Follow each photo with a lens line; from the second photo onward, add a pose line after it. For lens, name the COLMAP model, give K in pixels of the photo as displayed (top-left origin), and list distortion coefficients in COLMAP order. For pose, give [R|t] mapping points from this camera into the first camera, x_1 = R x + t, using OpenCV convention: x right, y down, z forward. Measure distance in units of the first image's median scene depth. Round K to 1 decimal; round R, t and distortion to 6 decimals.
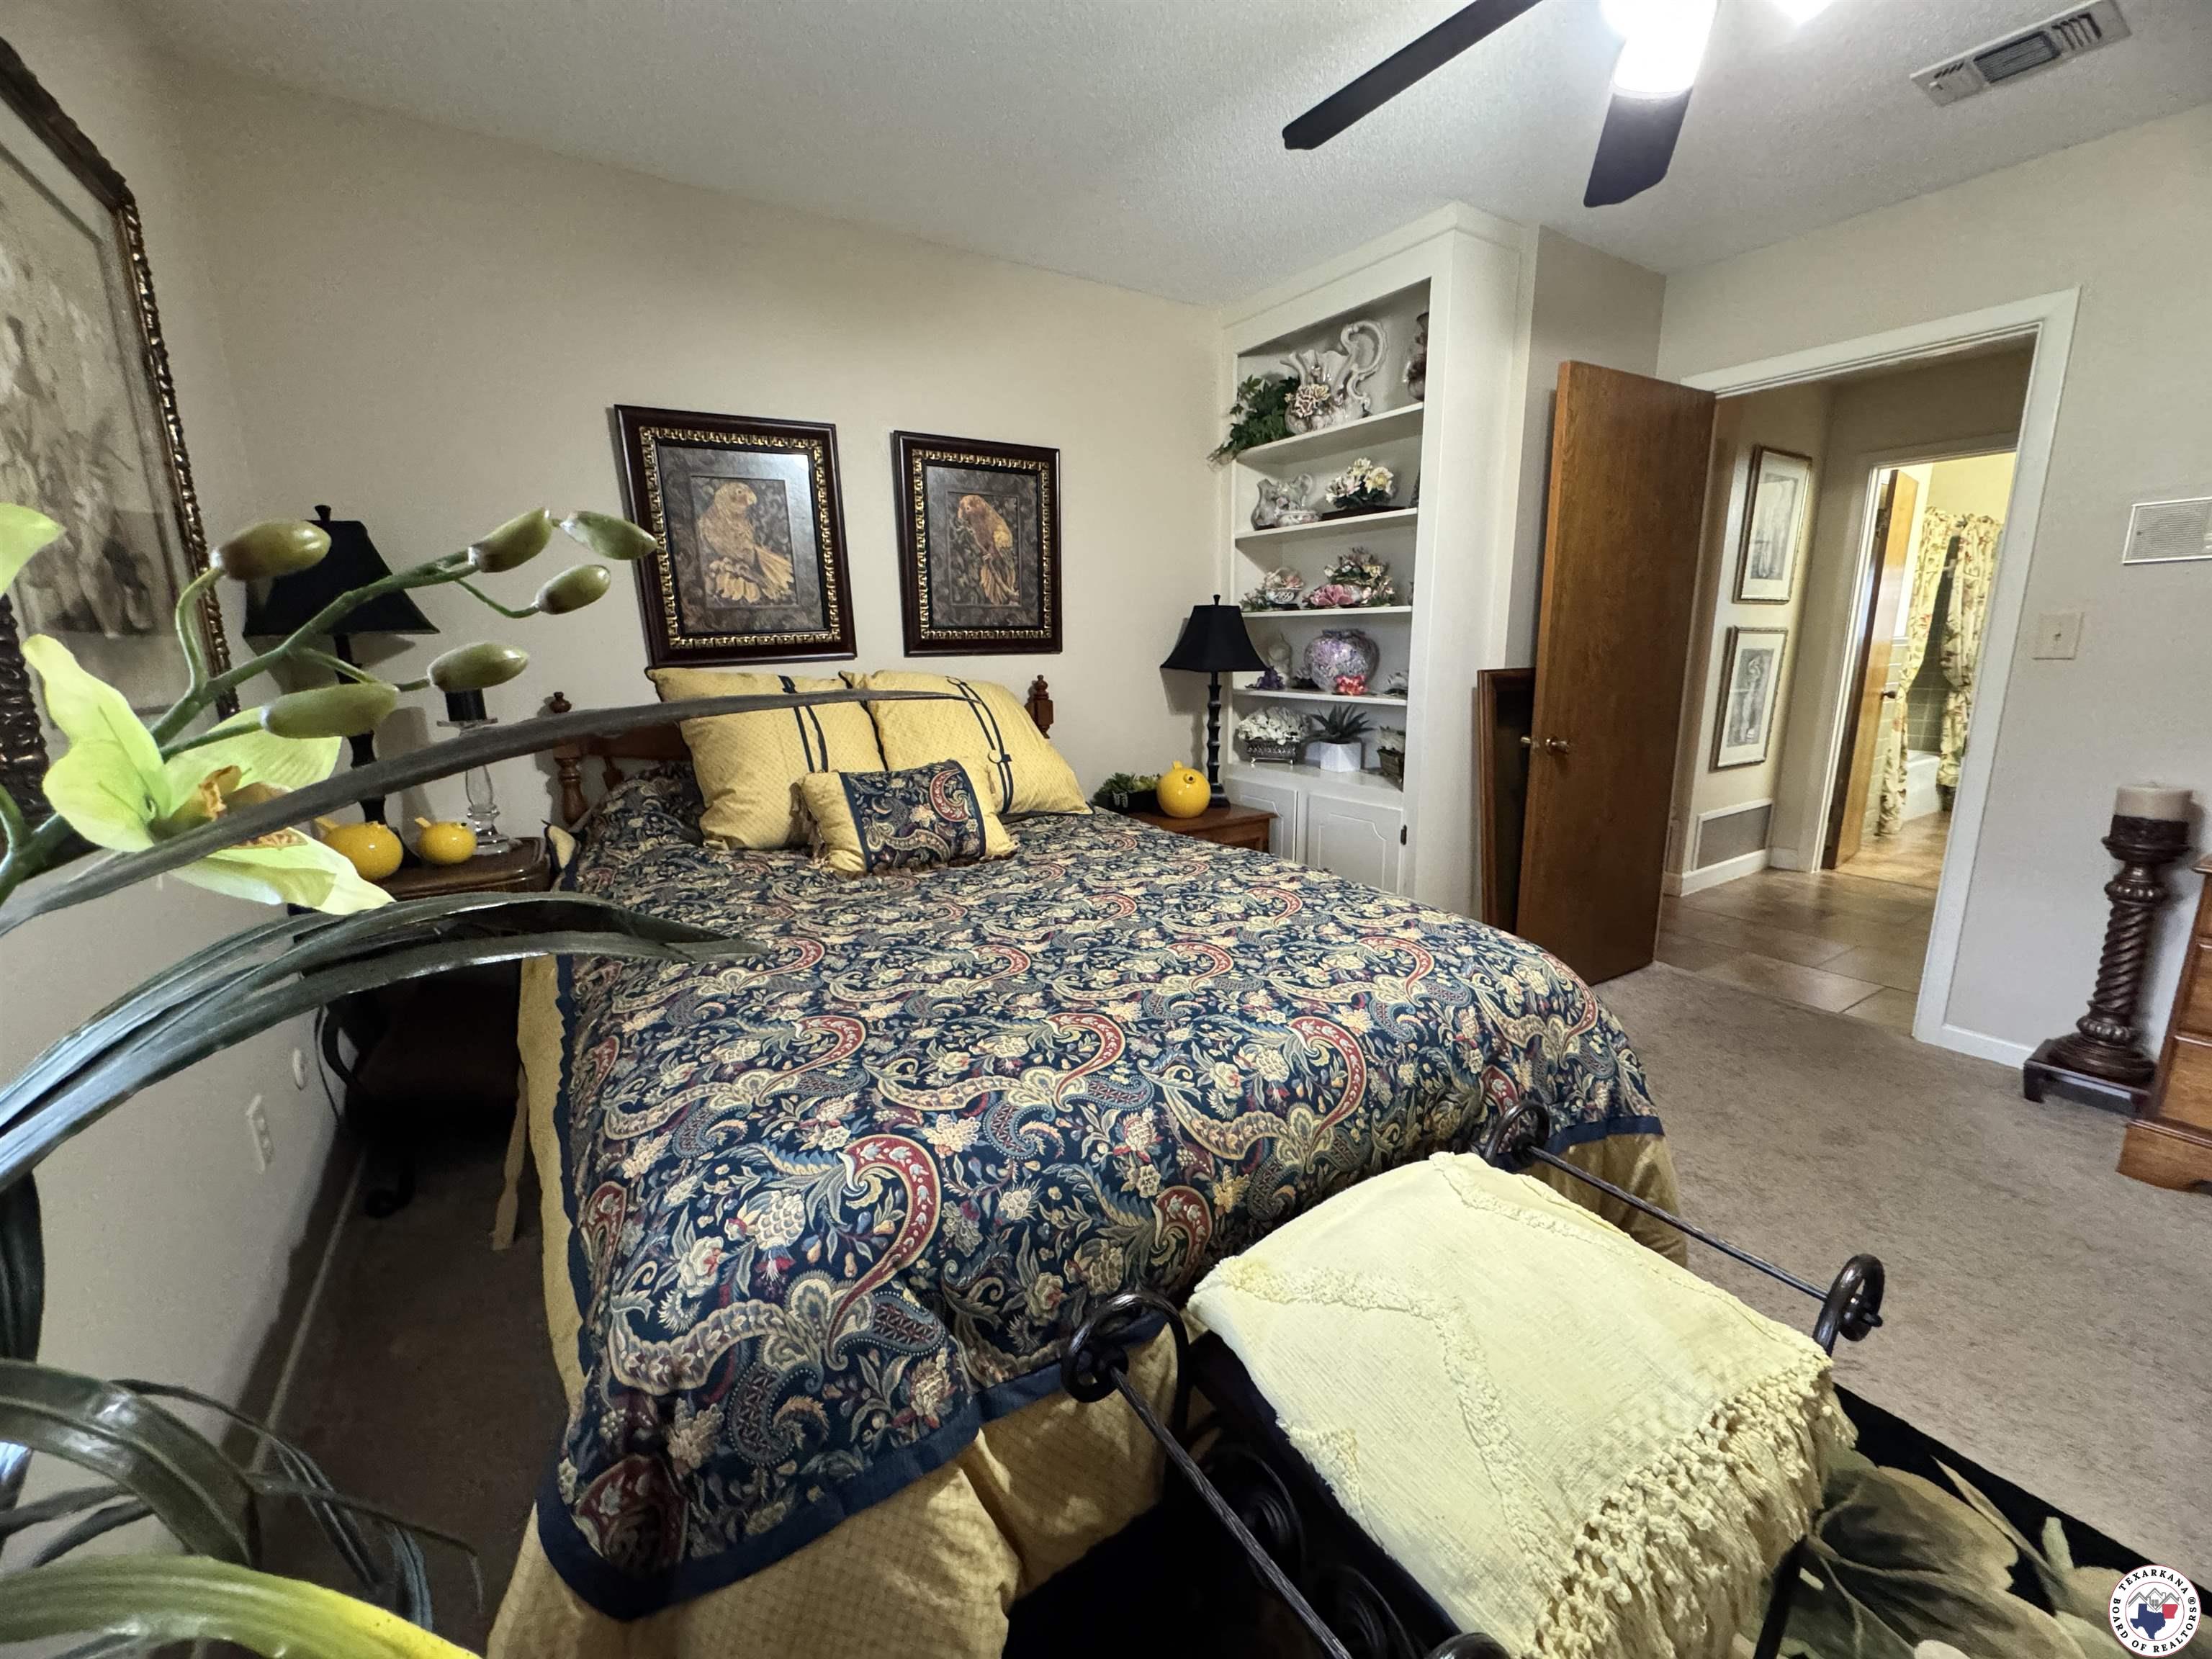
lens RADIAL K [[881.2, 0, 1107.9], [0, 881.2, 821.5], [0, 0, 1]] dist [-0.001697, 0.000721]
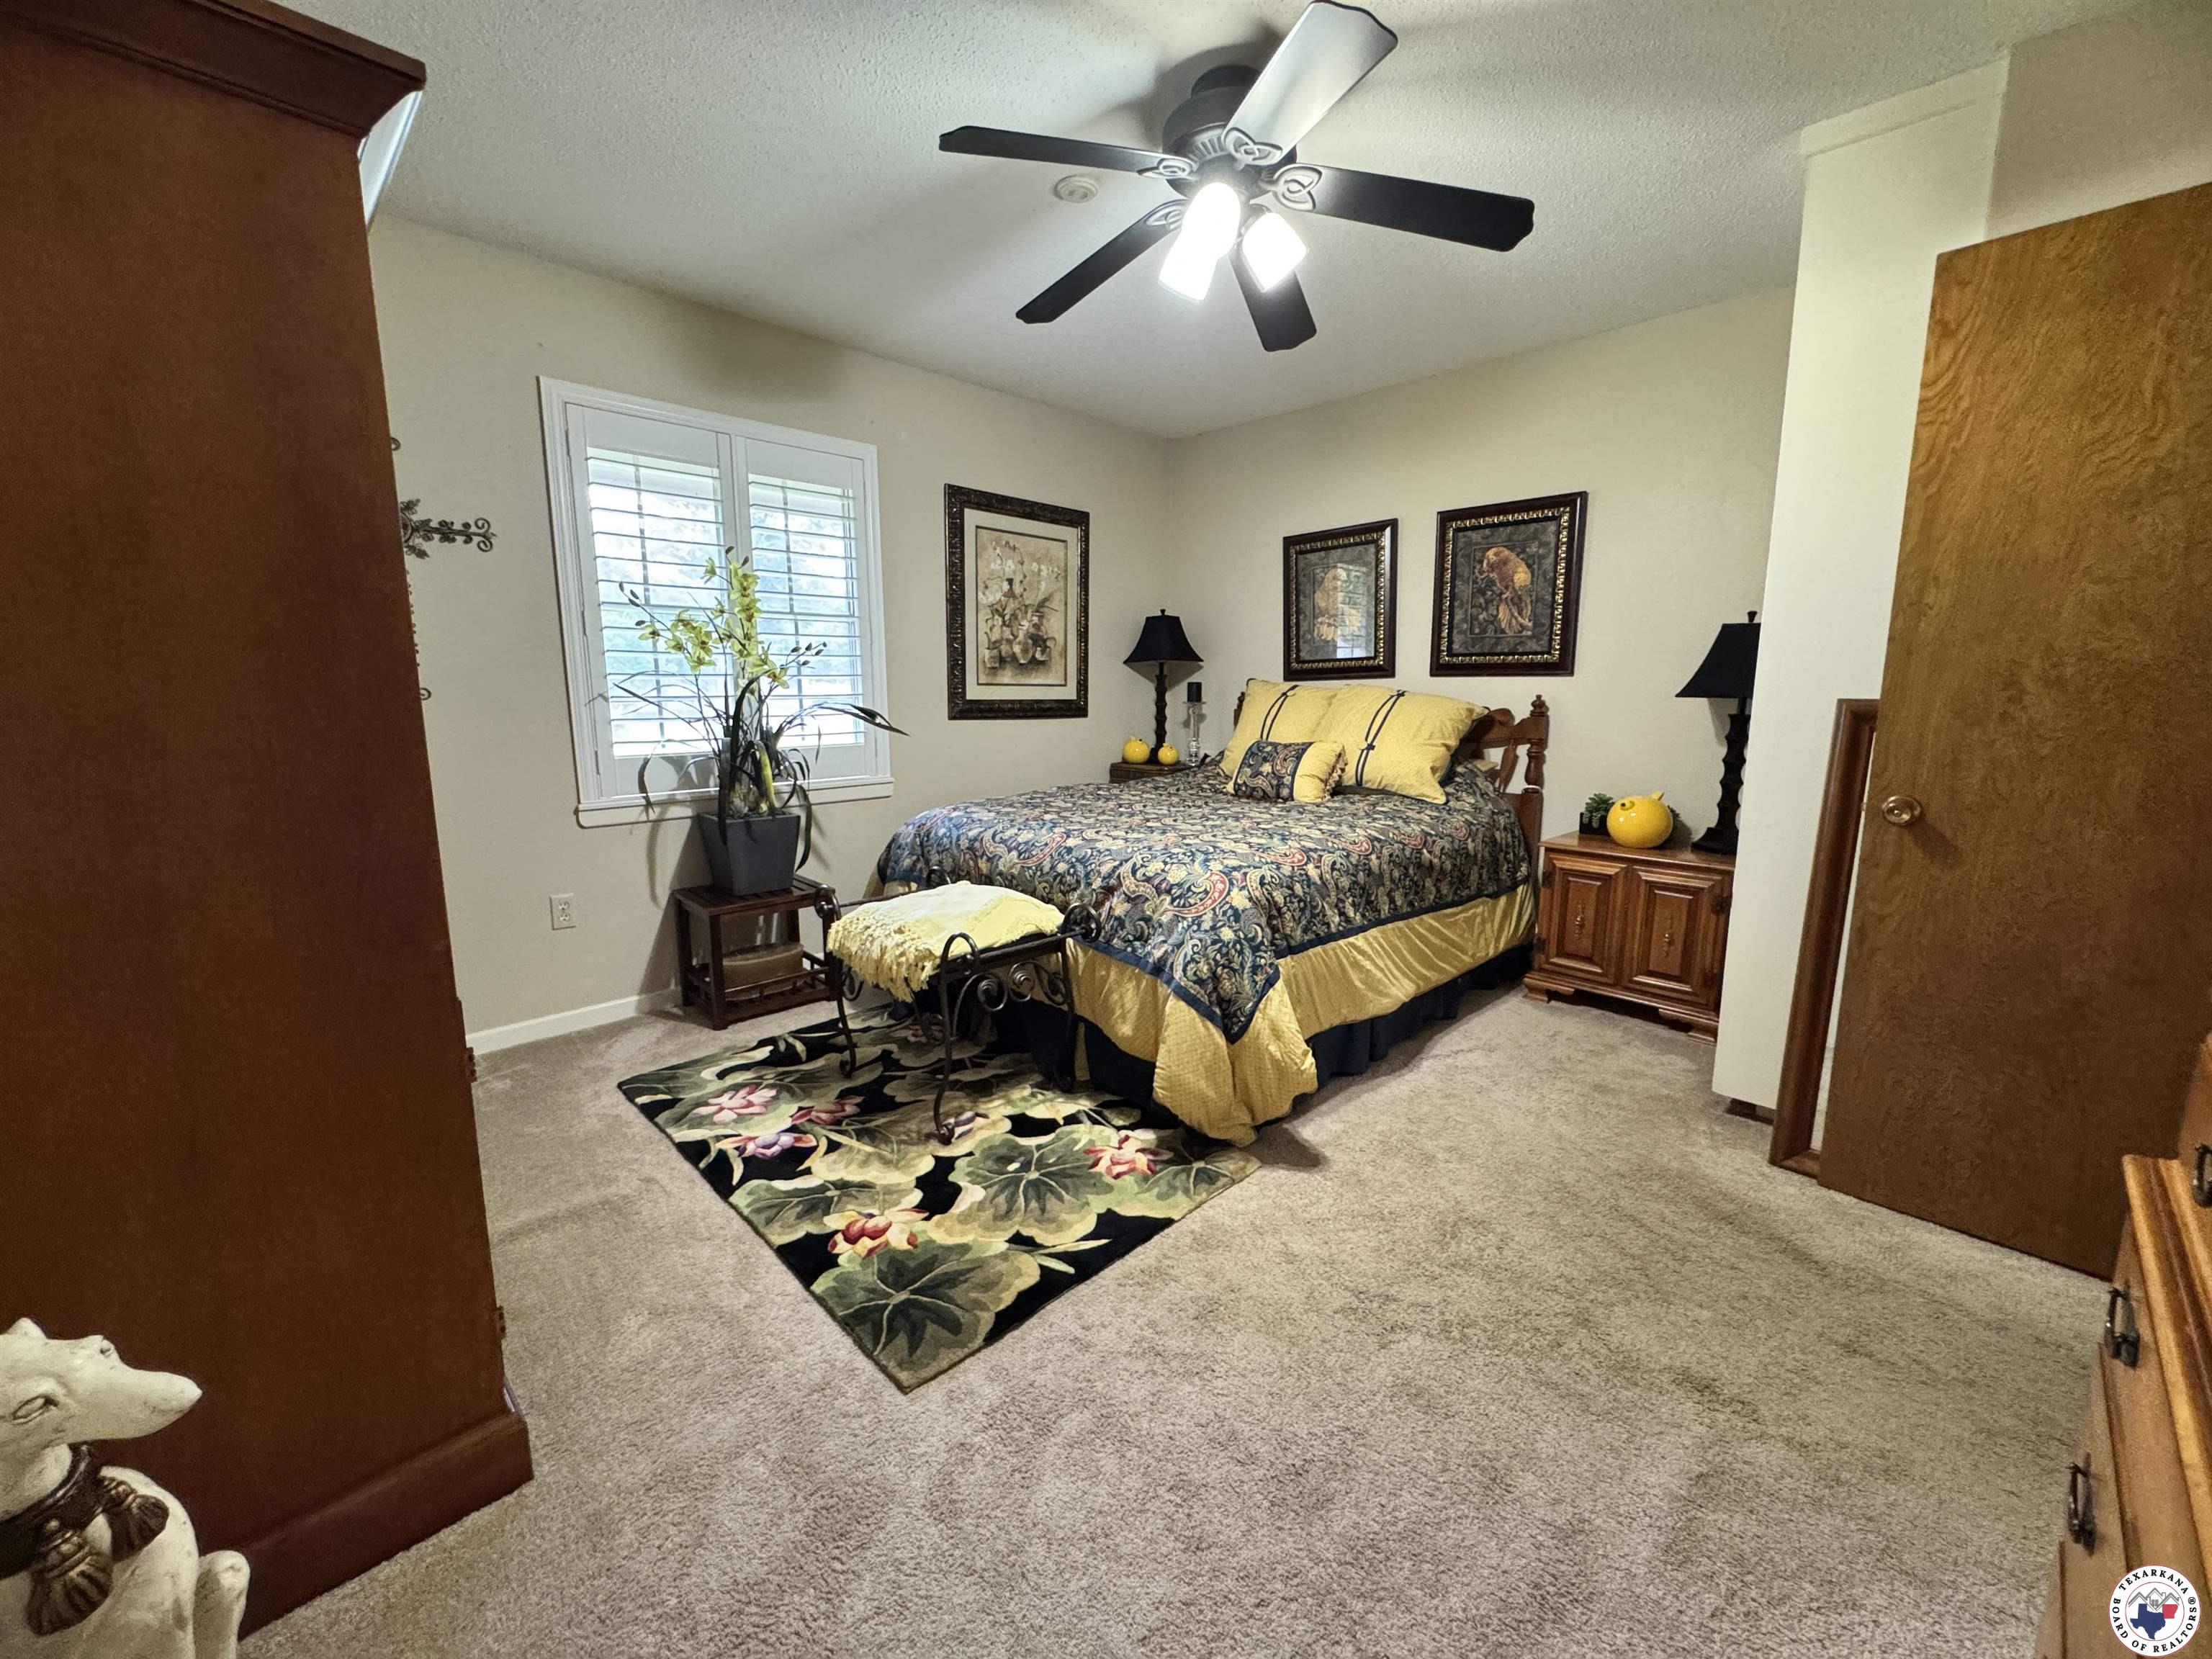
lens RADIAL K [[881.2, 0, 1107.9], [0, 881.2, 821.5], [0, 0, 1]] dist [-0.001697, 0.000721]
pose [[0.209253, 0.165941, -0.963679, 1.220349], [-0.200613, 0.971819, 0.123781, -0.050482], [0.957062, 0.167425, 0.236646, 0.310899]]
